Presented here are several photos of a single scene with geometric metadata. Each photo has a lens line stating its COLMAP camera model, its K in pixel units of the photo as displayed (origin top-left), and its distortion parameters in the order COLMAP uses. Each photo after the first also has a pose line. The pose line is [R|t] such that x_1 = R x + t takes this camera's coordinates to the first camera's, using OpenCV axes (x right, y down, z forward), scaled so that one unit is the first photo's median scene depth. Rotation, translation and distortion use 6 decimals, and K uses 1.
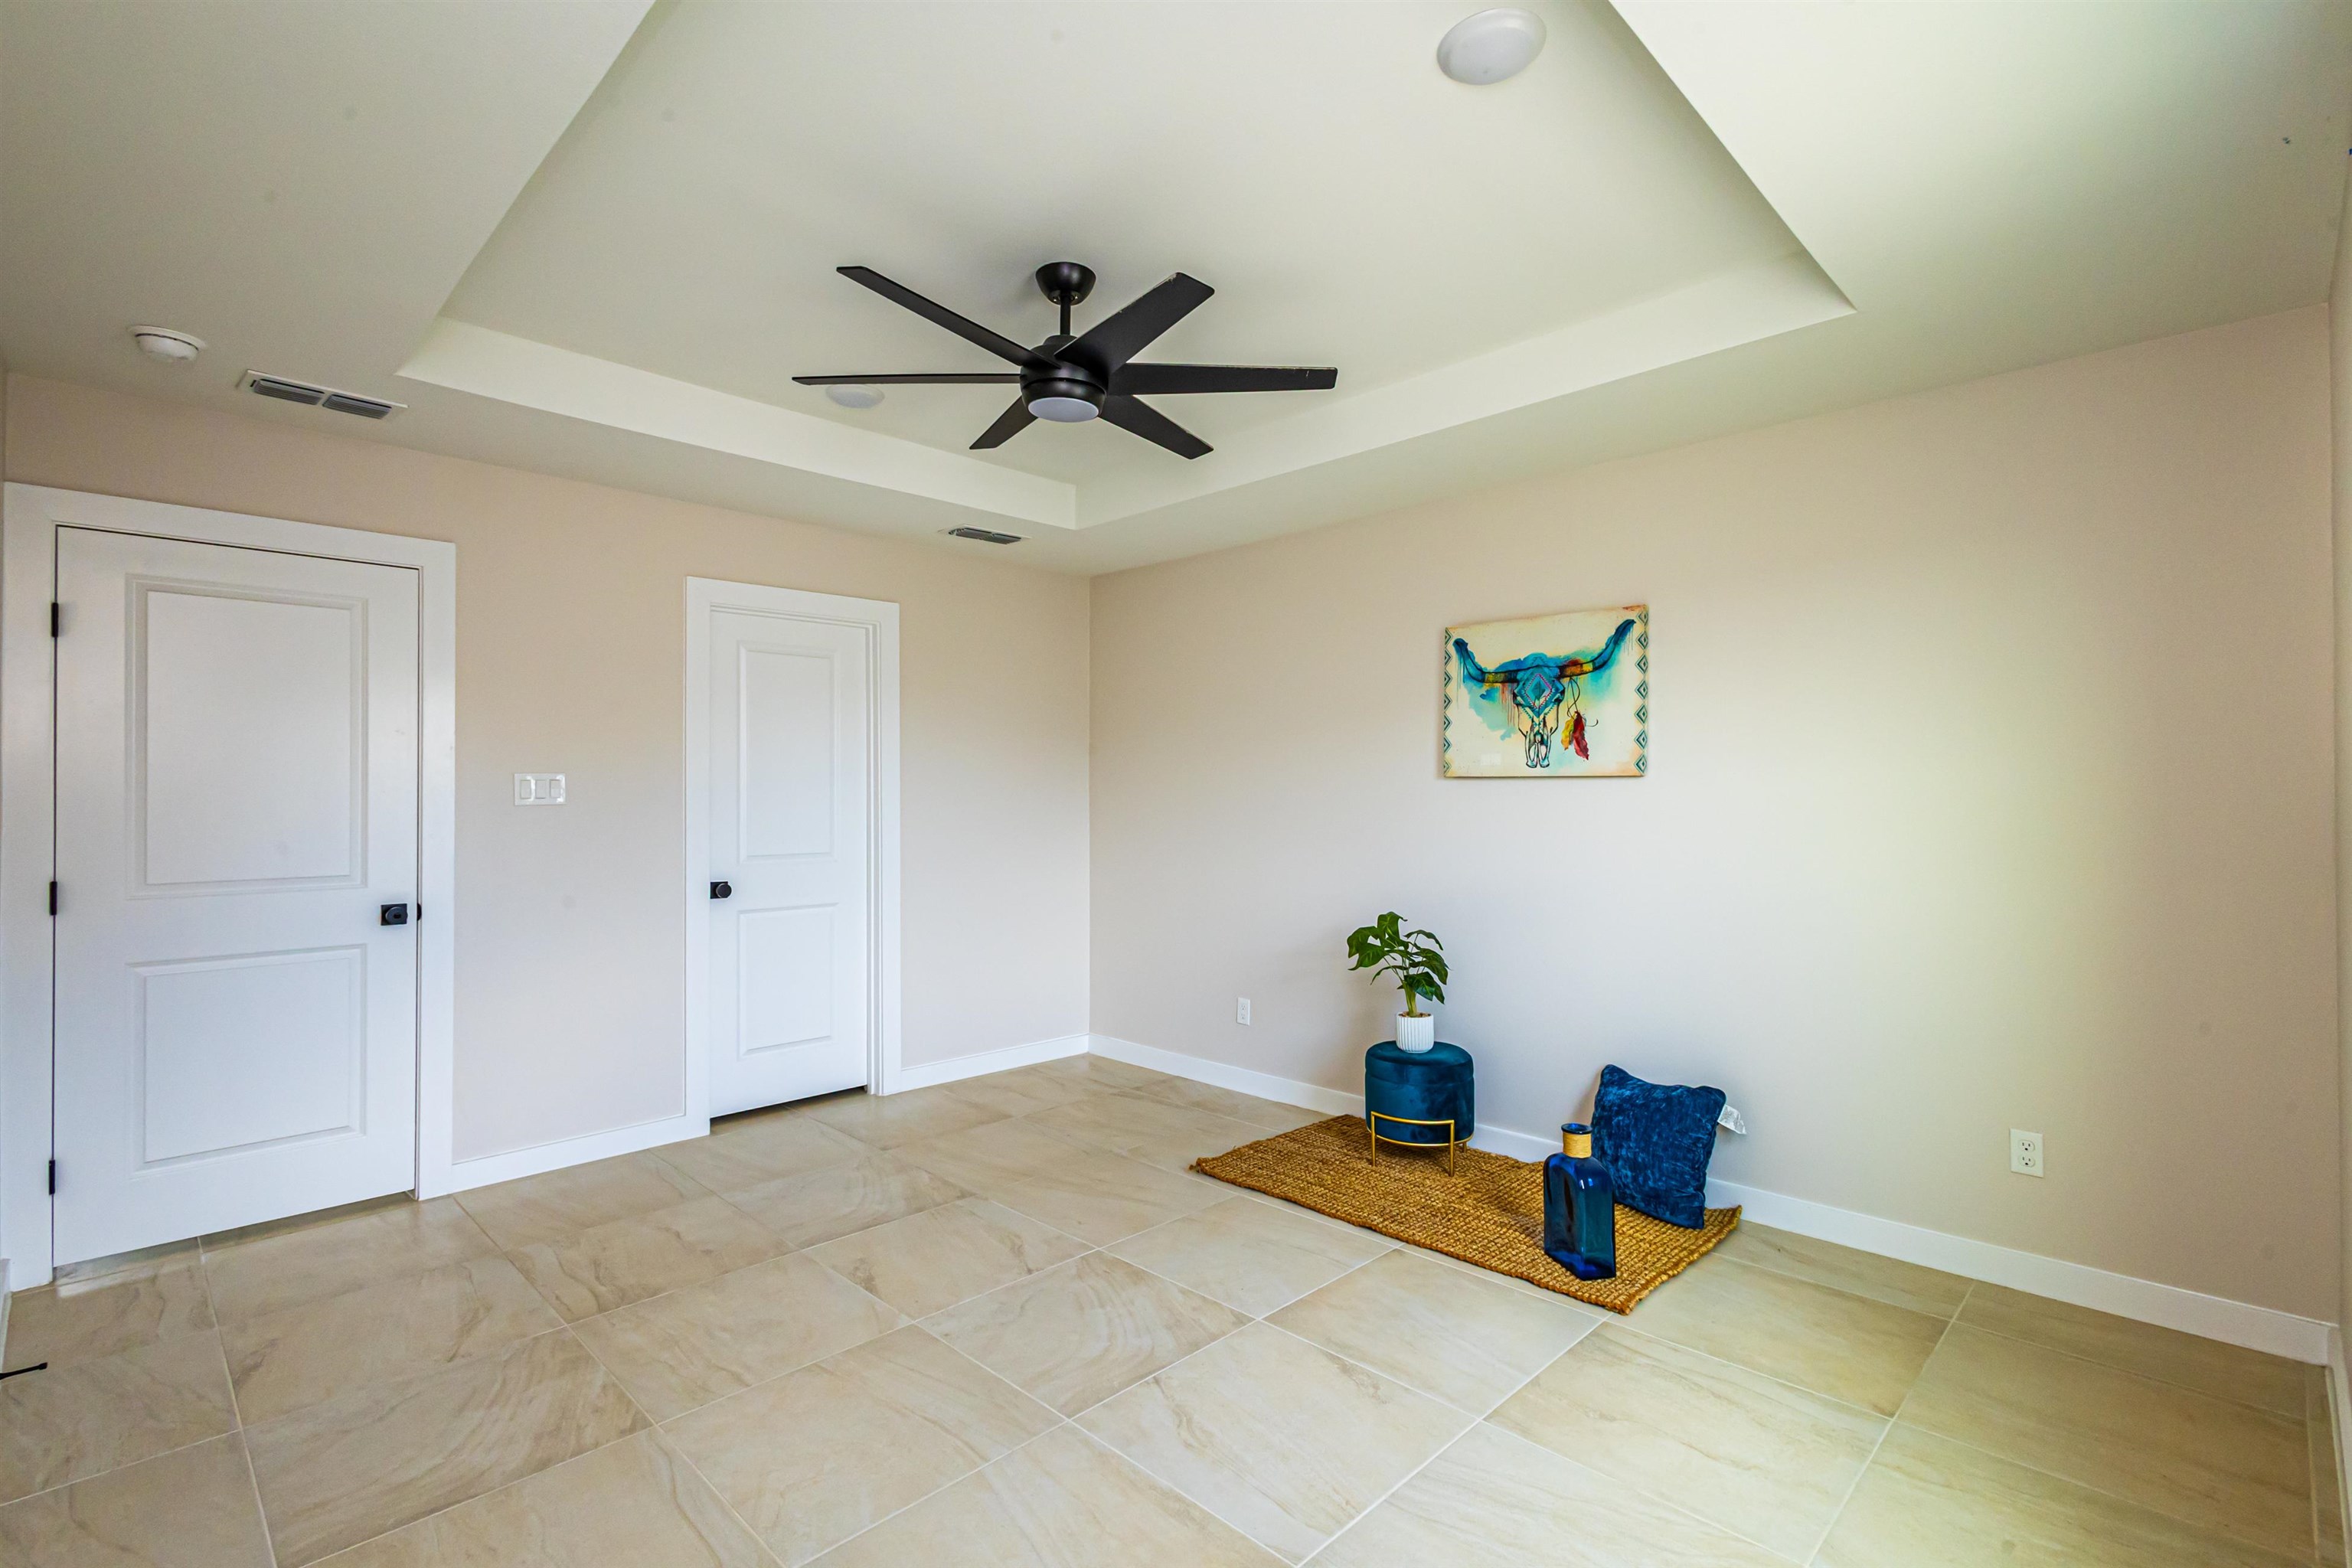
lens RADIAL K [[1077.0, 0, 1178.2], [0, 1077.0, 782.0], [0, 0, 1]] dist [0.012788, -0.004597]
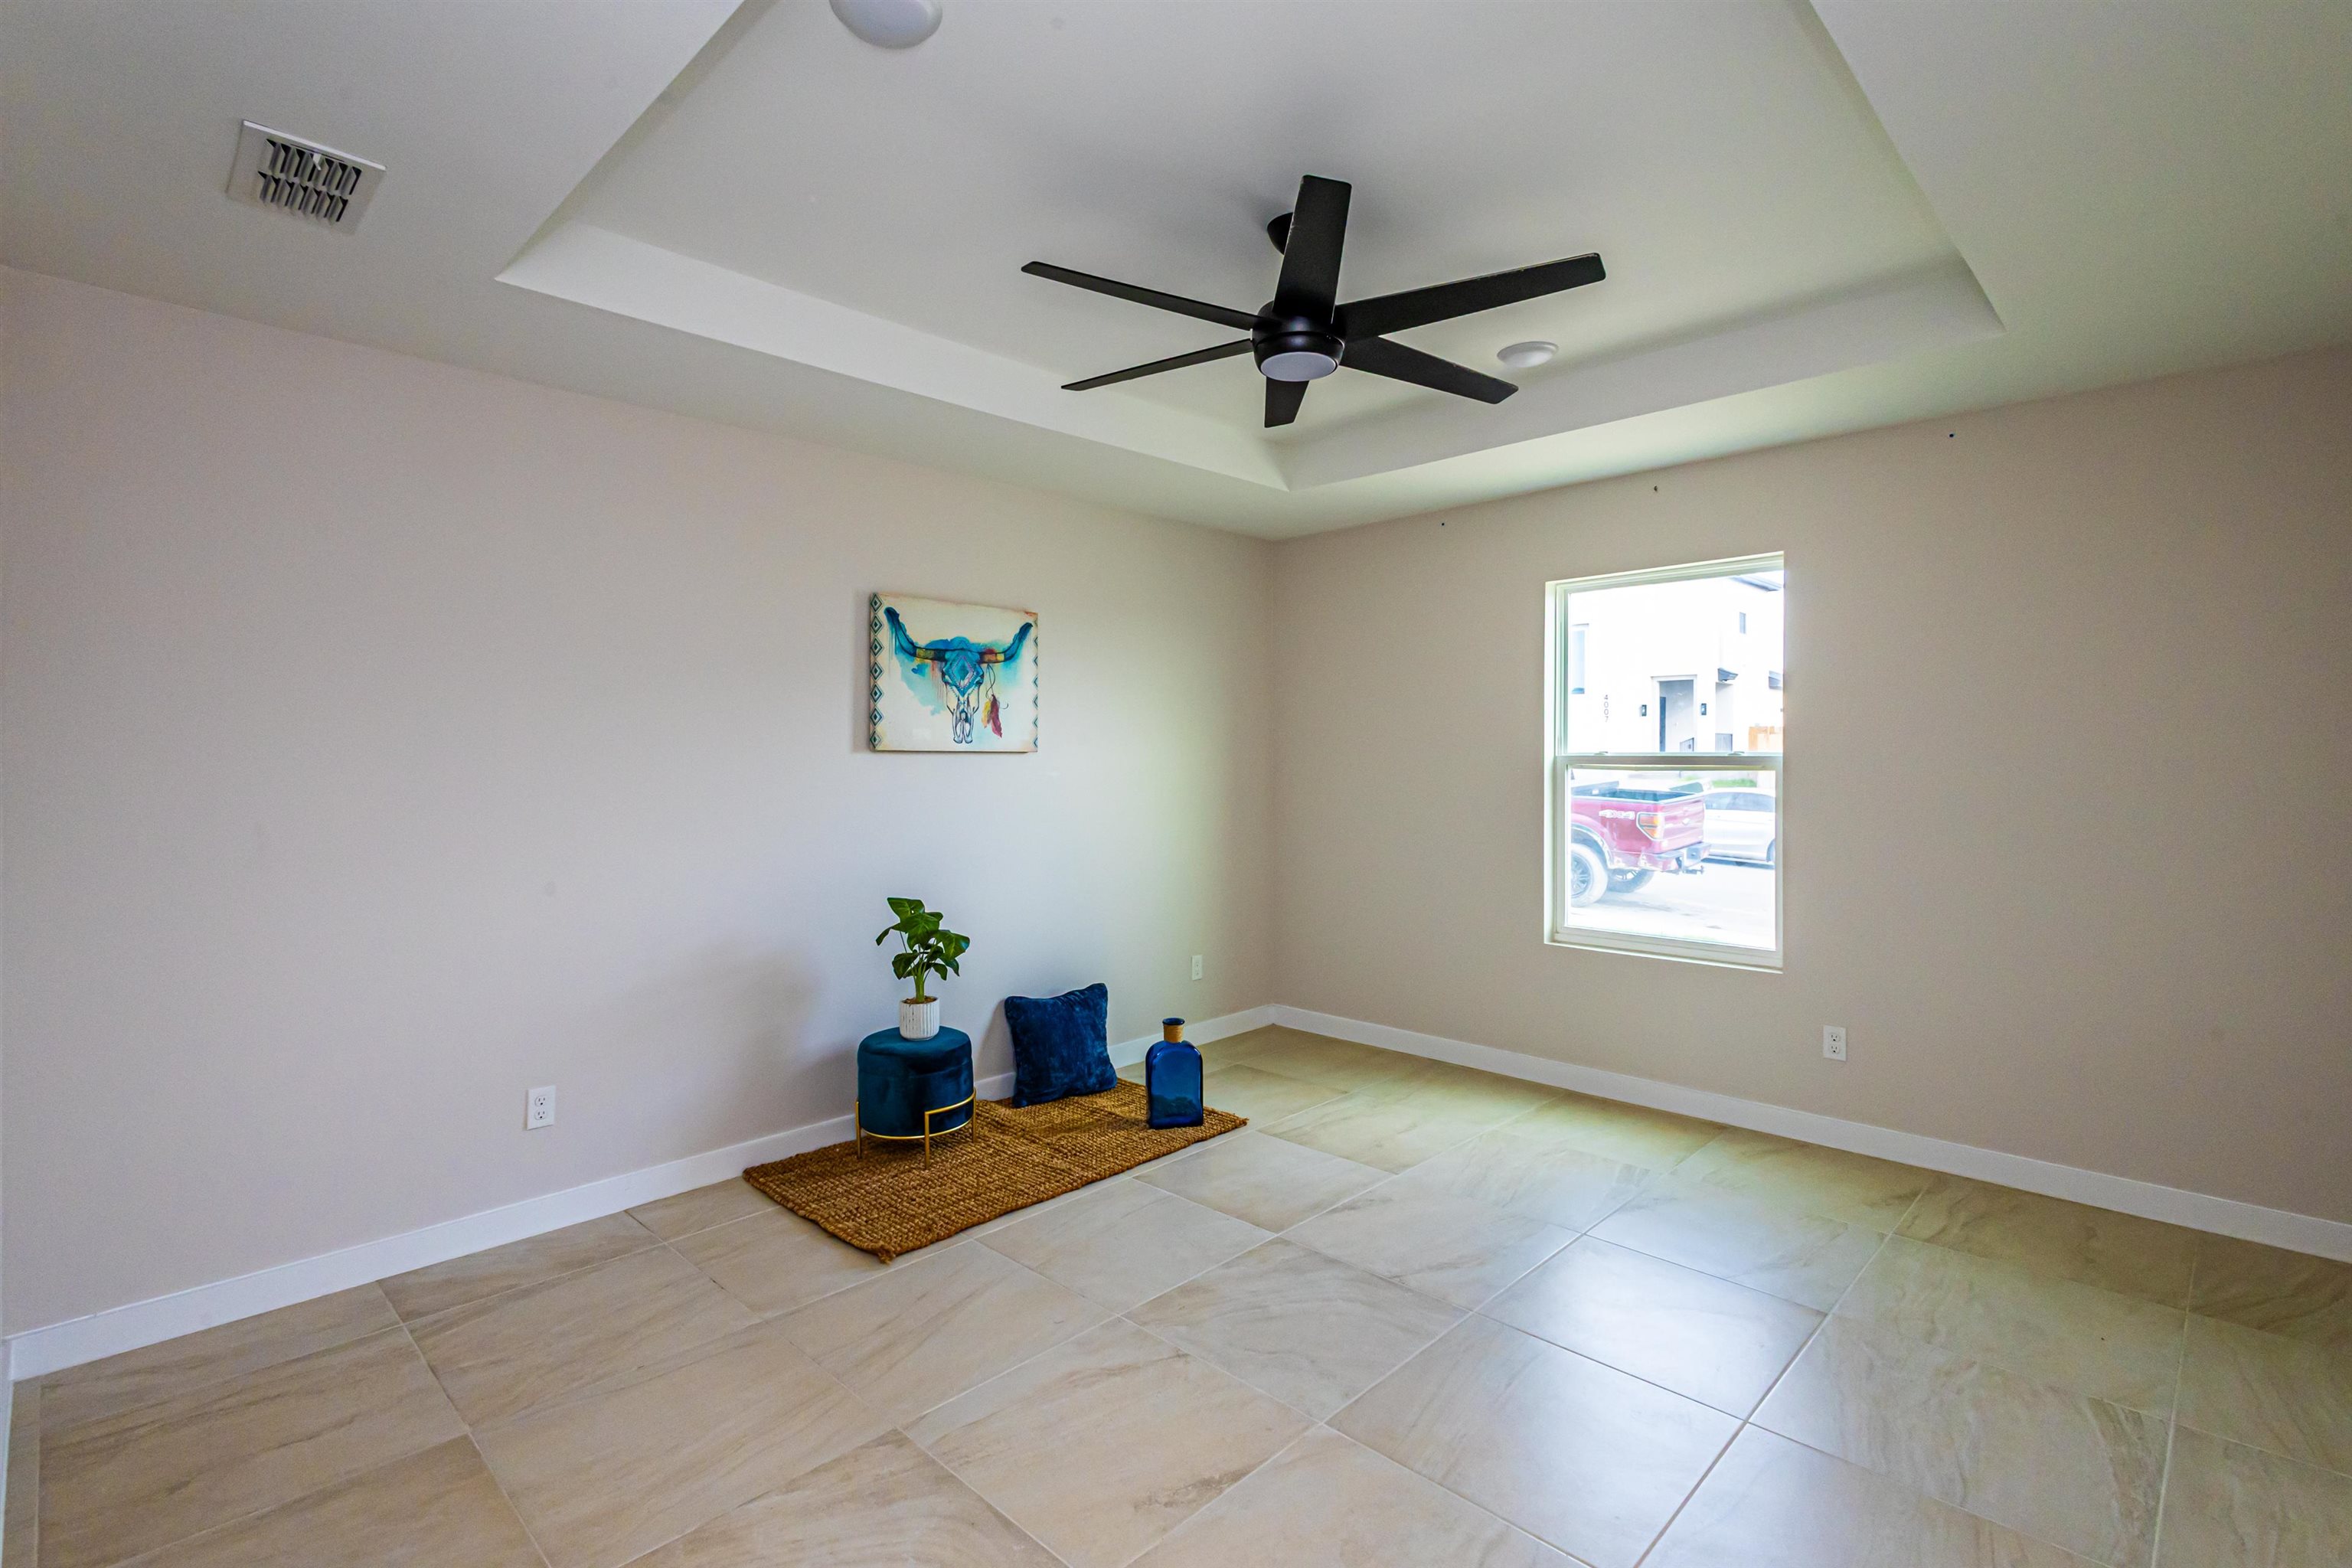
lens RADIAL K [[1077.0, 0, 1178.2], [0, 1077.0, 782.0], [0, 0, 1]] dist [0.012788, -0.004597]
pose [[0.003905, -0.026328, 0.999646, -0.740860], [-0.009539, 0.999607, 0.026364, -0.005424], [-0.999947, -0.009639, 0.003653, 0.780952]]
